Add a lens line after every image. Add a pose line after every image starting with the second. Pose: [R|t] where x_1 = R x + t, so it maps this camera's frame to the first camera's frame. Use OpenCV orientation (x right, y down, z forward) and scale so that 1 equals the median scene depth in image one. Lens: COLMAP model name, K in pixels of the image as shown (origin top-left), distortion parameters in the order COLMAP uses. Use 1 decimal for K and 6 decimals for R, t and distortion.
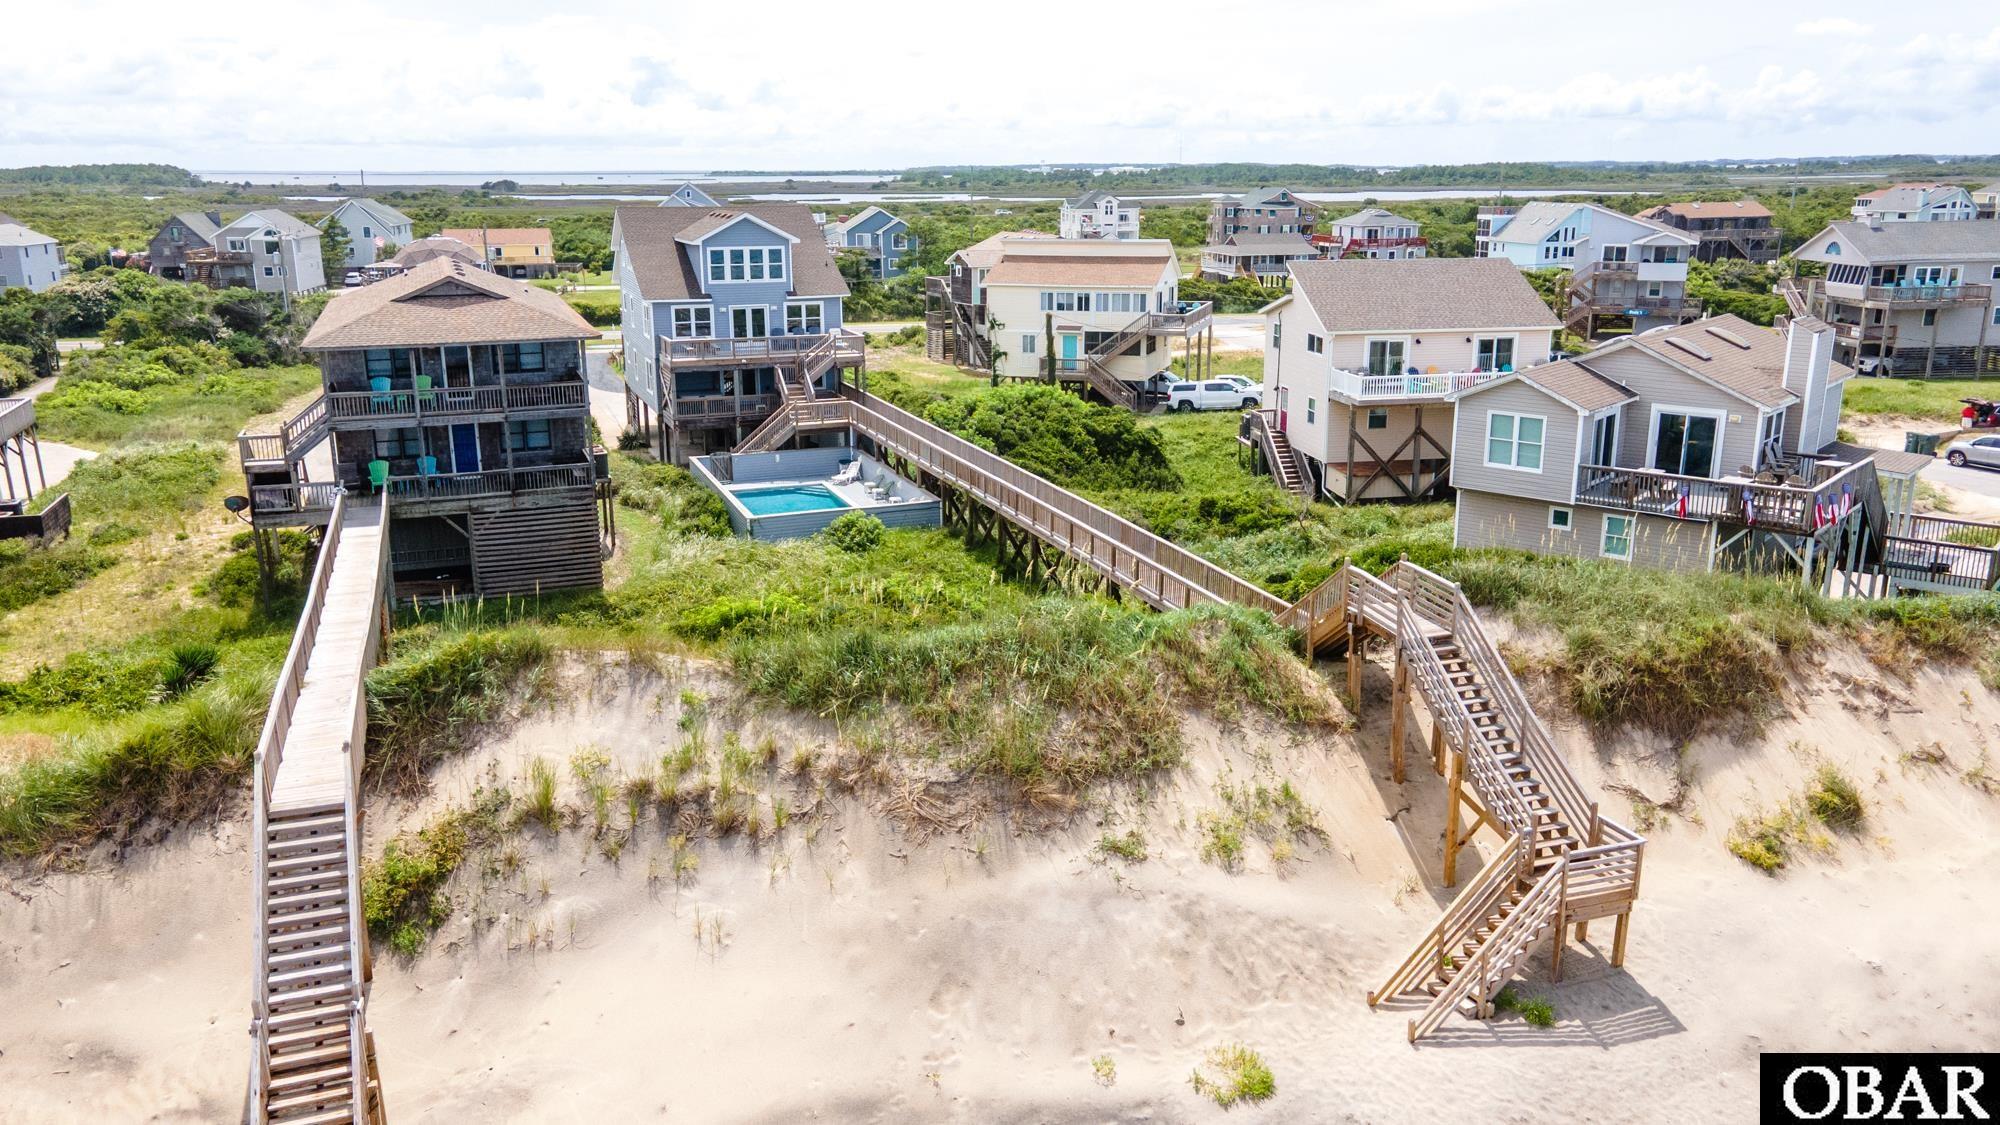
lens RADIAL K [[1452.2, 0, 1036.7], [0, 1452.2, 563.8], [0, 0, 1]] dist [0.039186, -0.003426]
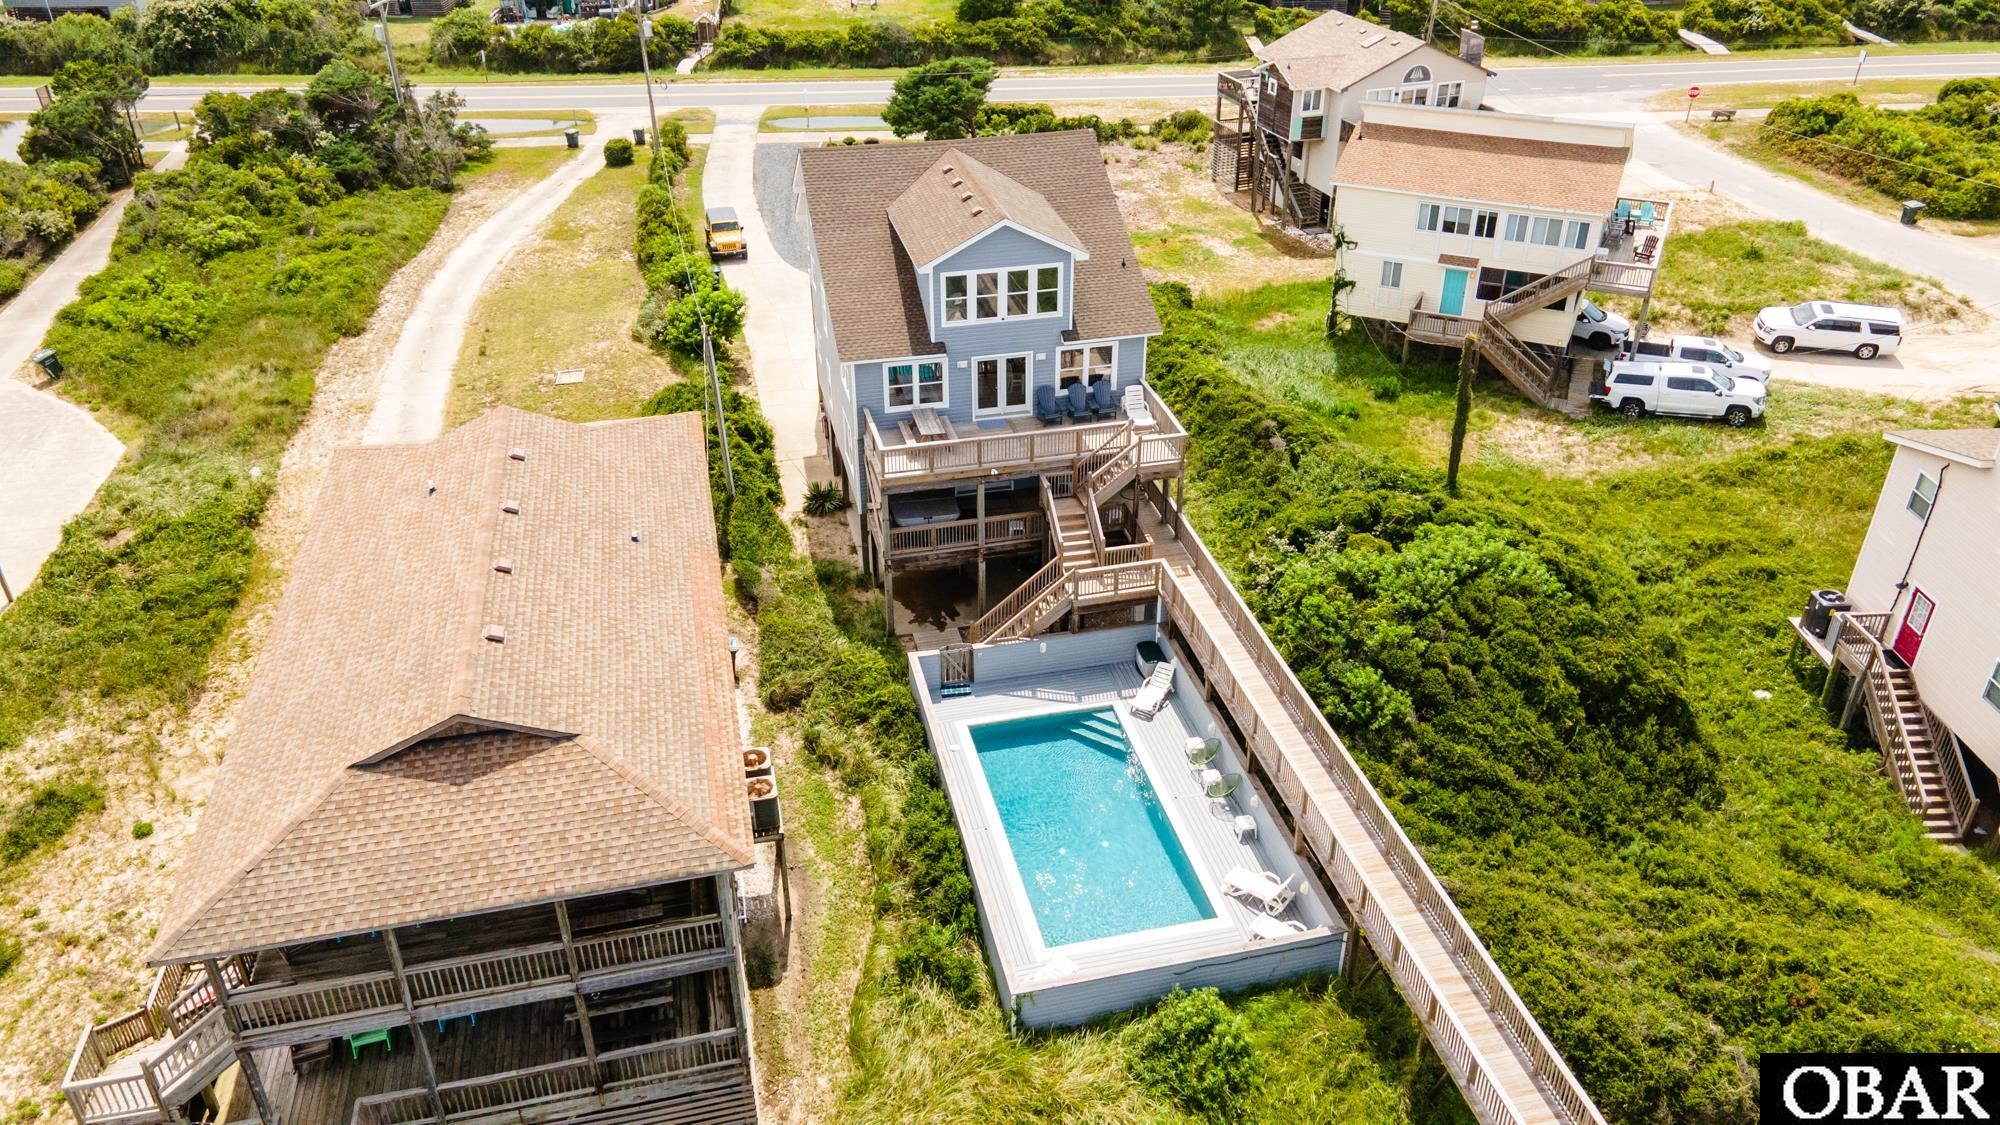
lens RADIAL K [[1452.2, 0, 1036.7], [0, 1452.2, 563.8], [0, 0, 1]] dist [0.039186, -0.003426]
pose [[0.989939, 0.074754, -0.120137, -0.101255], [-0.039365, 0.961031, 0.273624, -0.263215], [0.135910, -0.266142, 0.954304, 0.380248]]
